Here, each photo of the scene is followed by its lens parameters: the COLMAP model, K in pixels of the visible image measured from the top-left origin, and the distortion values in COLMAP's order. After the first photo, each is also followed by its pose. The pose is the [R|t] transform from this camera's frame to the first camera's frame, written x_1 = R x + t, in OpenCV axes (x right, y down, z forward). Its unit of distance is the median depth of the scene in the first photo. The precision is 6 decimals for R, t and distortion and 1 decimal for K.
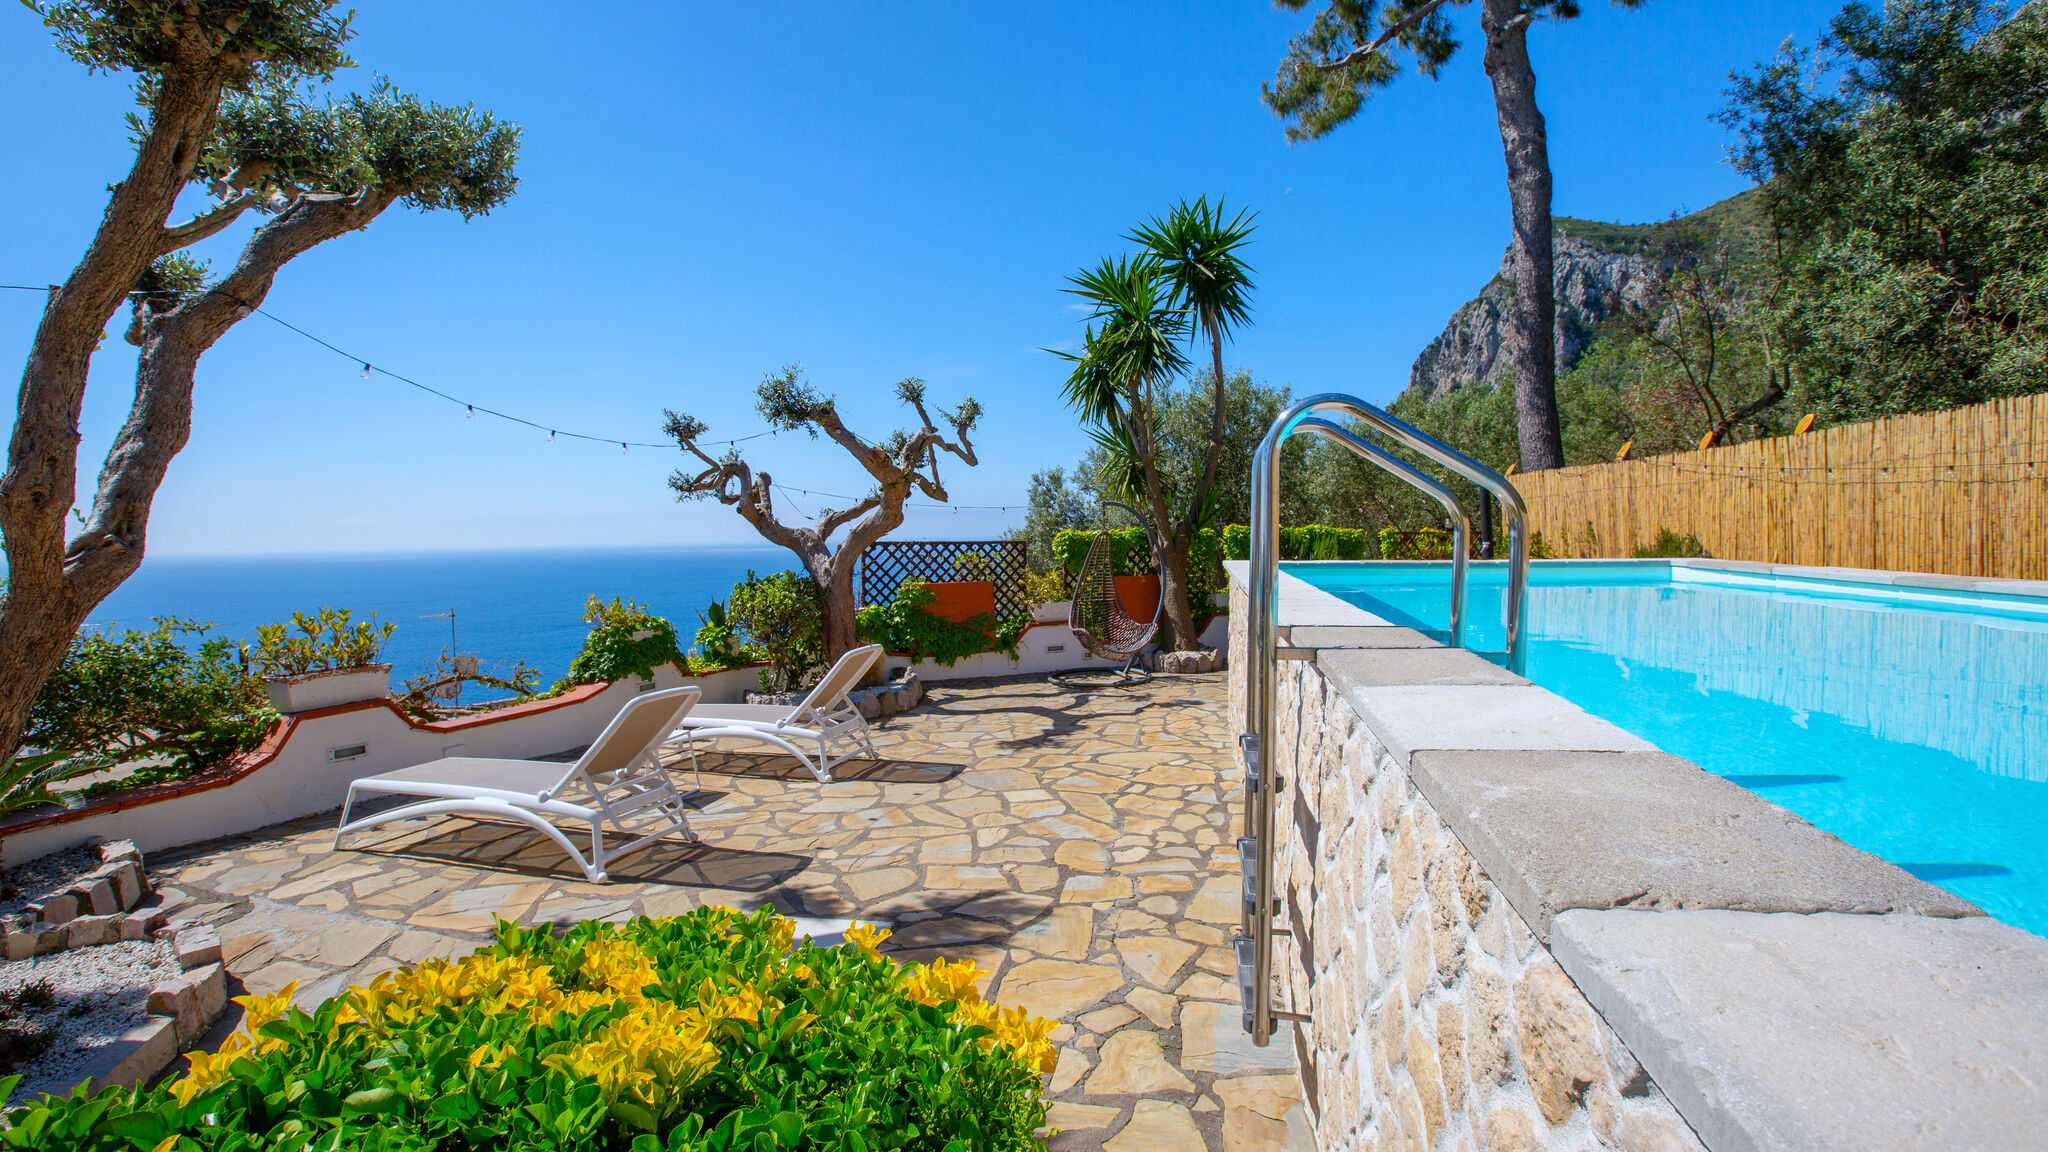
lens RADIAL K [[945.1, 0, 1057.0], [0, 945.1, 572.7], [0, 0, 1]] dist [-0.051938, 0.019536]
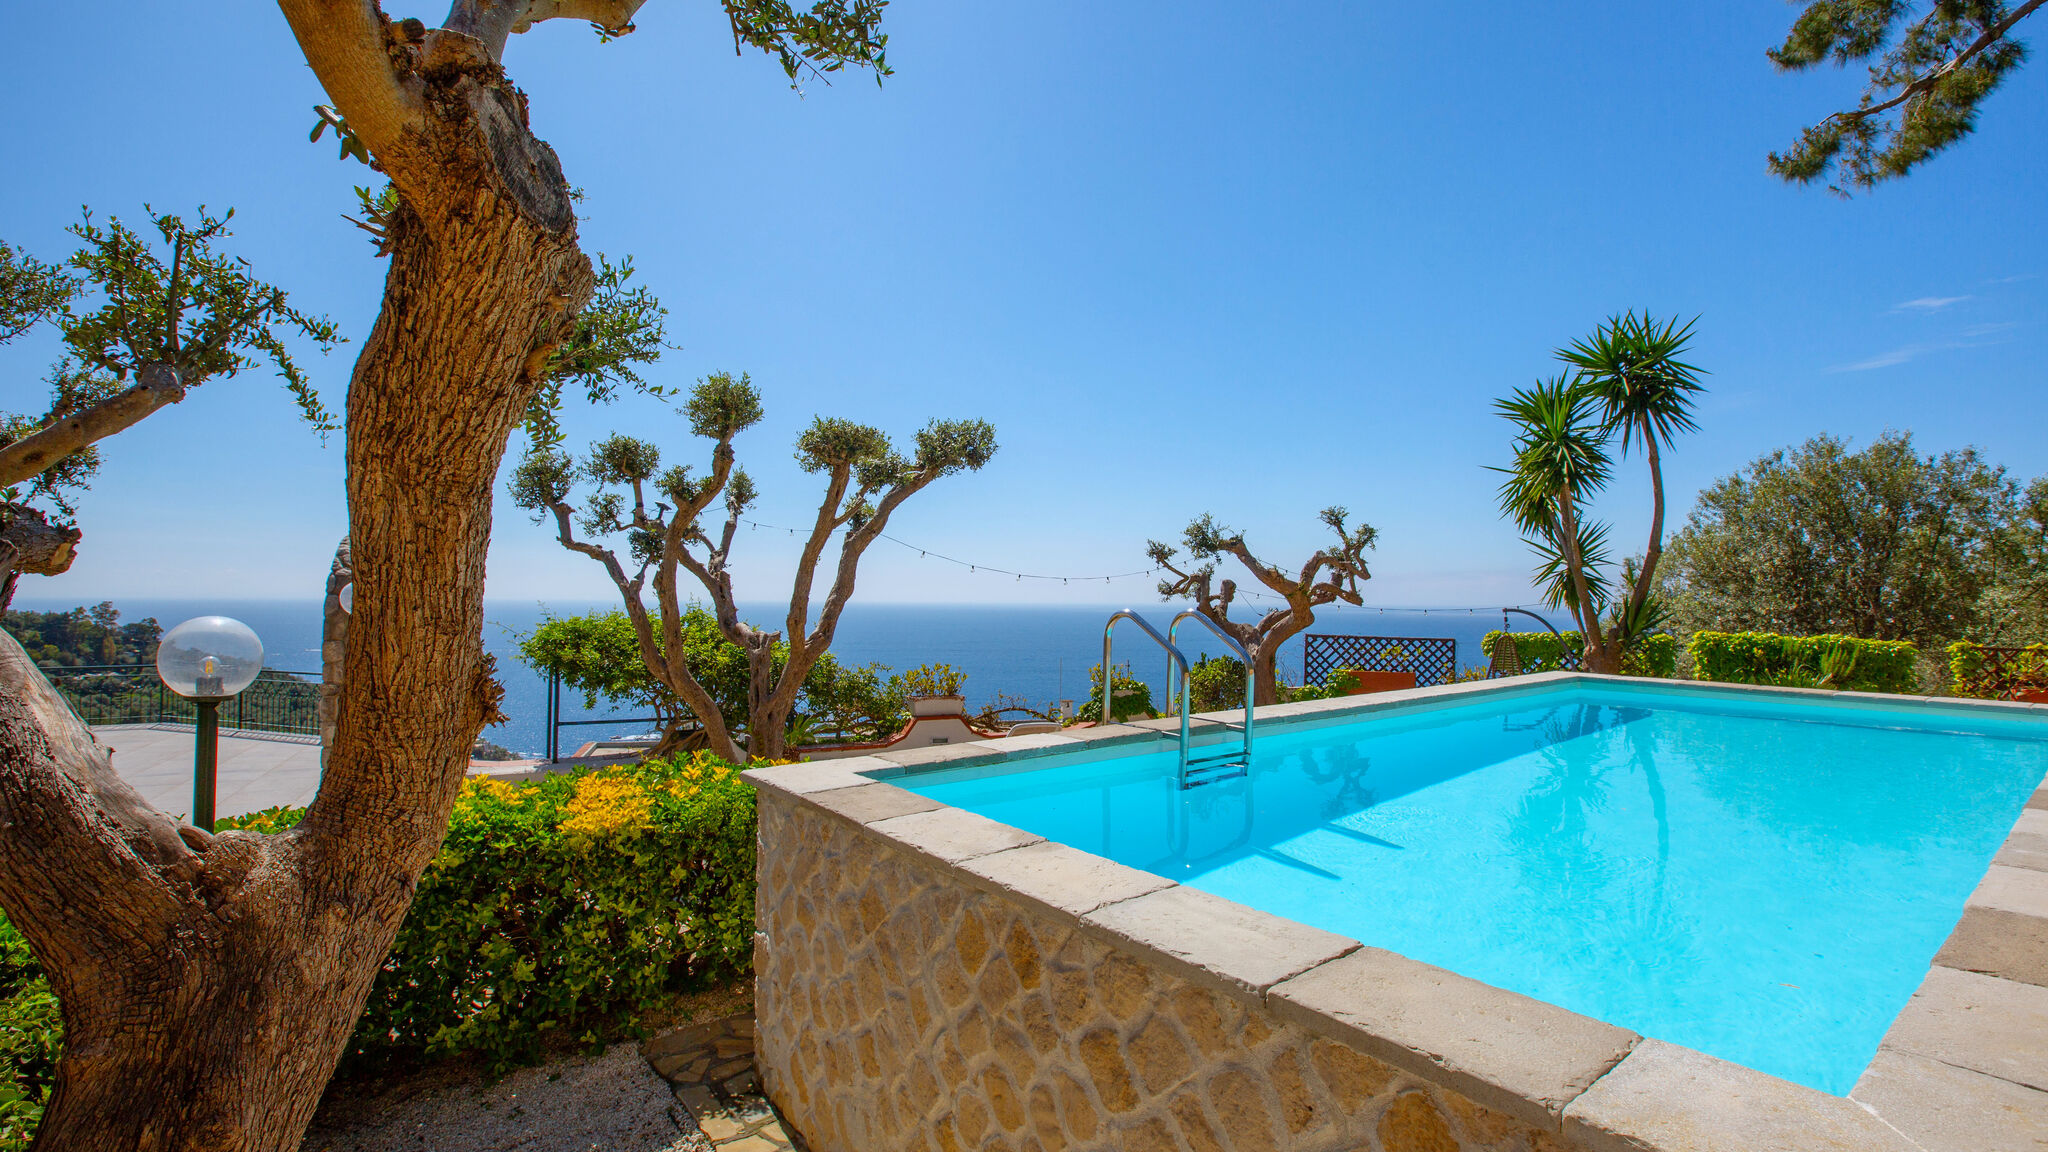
lens RADIAL K [[928.6, 0, 1032.2], [0, 928.6, 576.2], [0, 0, 1]] dist [-0.007248, -0.000678]
pose [[0.746516, 0.004504, -0.665352, 0.368668], [-0.049287, 0.997604, -0.048546, -0.033998], [0.663539, 0.069033, 0.744950, -0.180421]]
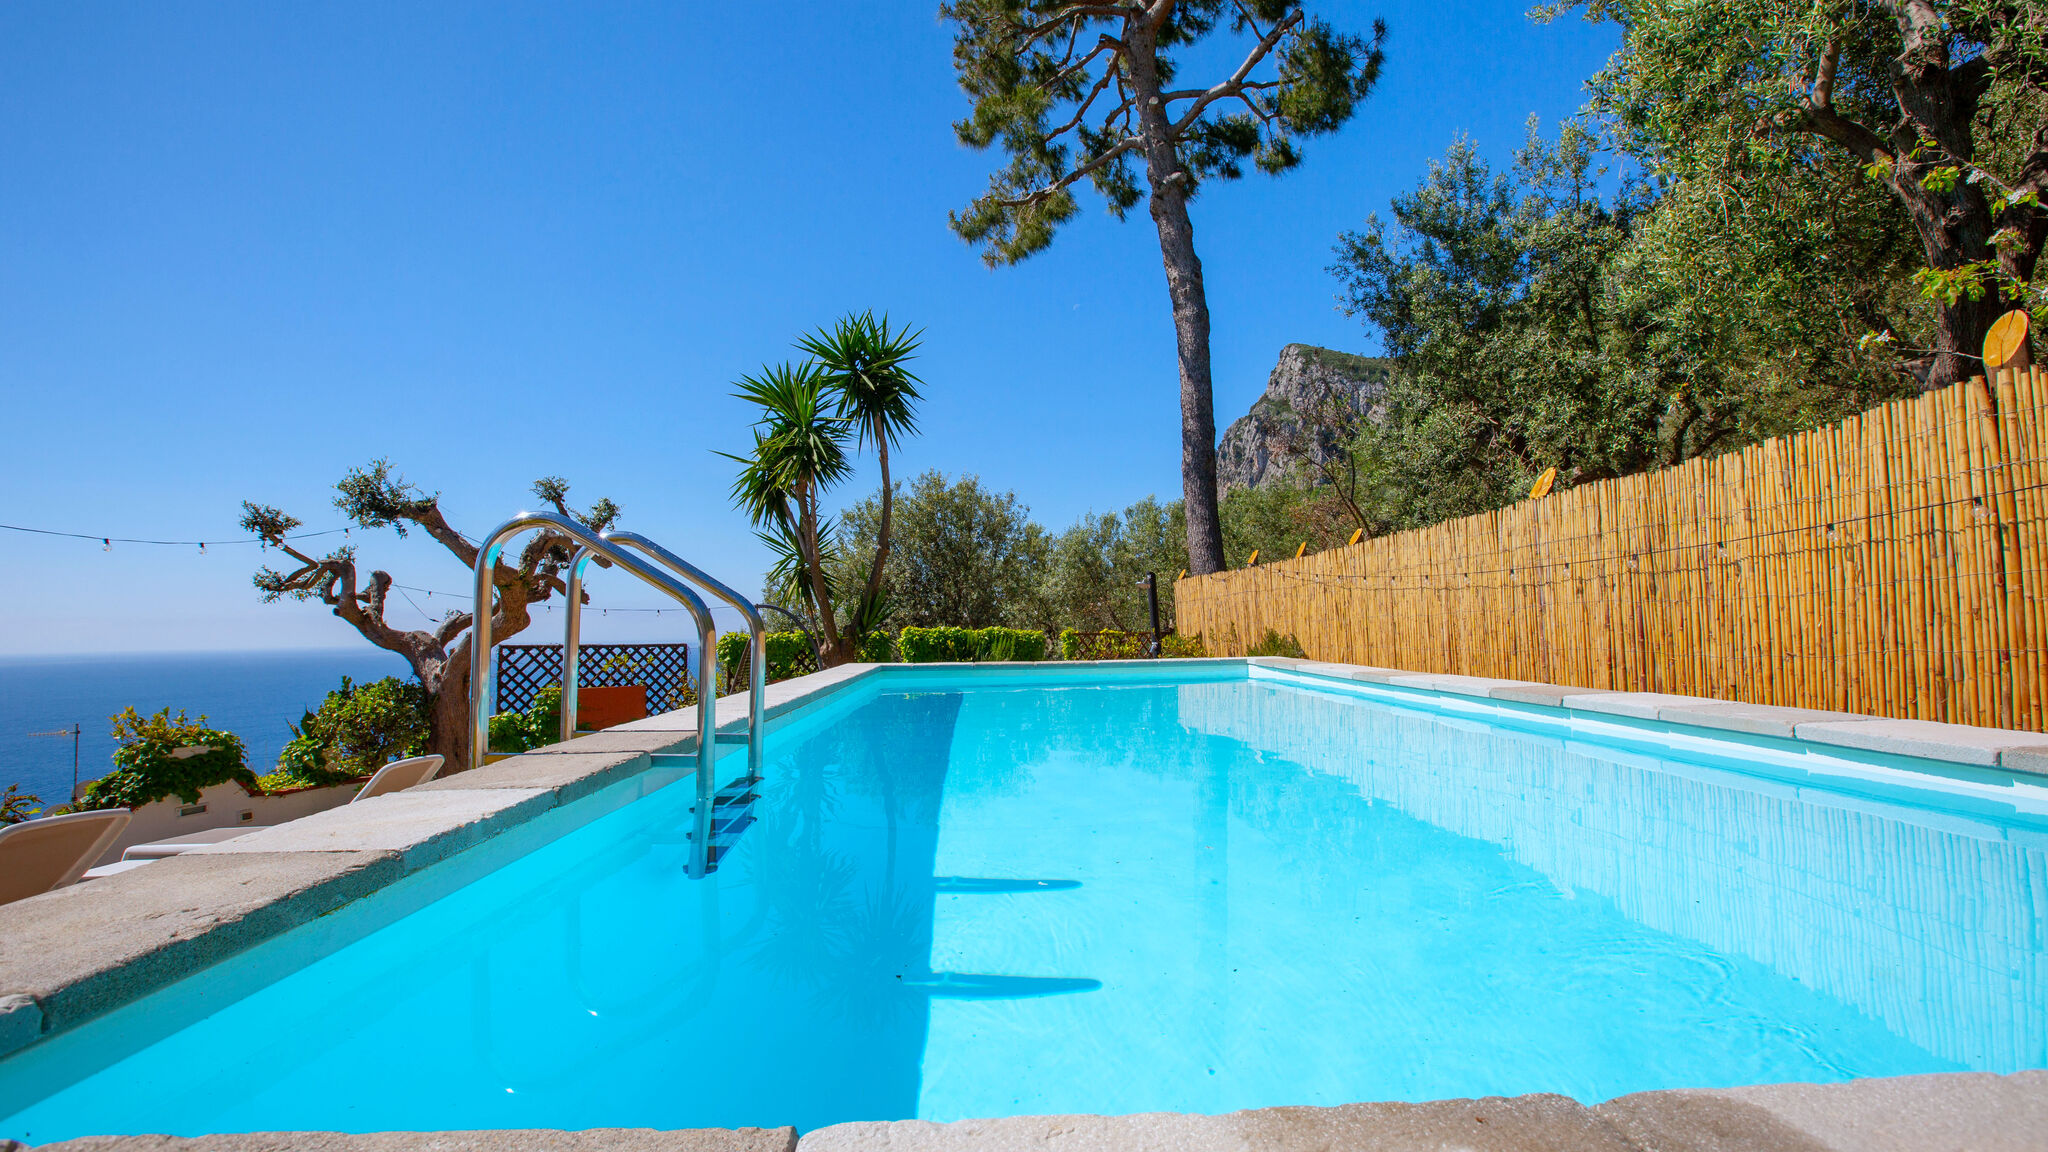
lens RADIAL K [[945.1, 0, 1057.0], [0, 945.1, 572.7], [0, 0, 1]] dist [-0.051938, 0.019536]
pose [[0.976894, 0.009699, 0.213505, 0.150604], [0.012967, 0.994440, -0.104503, -0.000478], [-0.213332, 0.104857, 0.971337, -0.035653]]
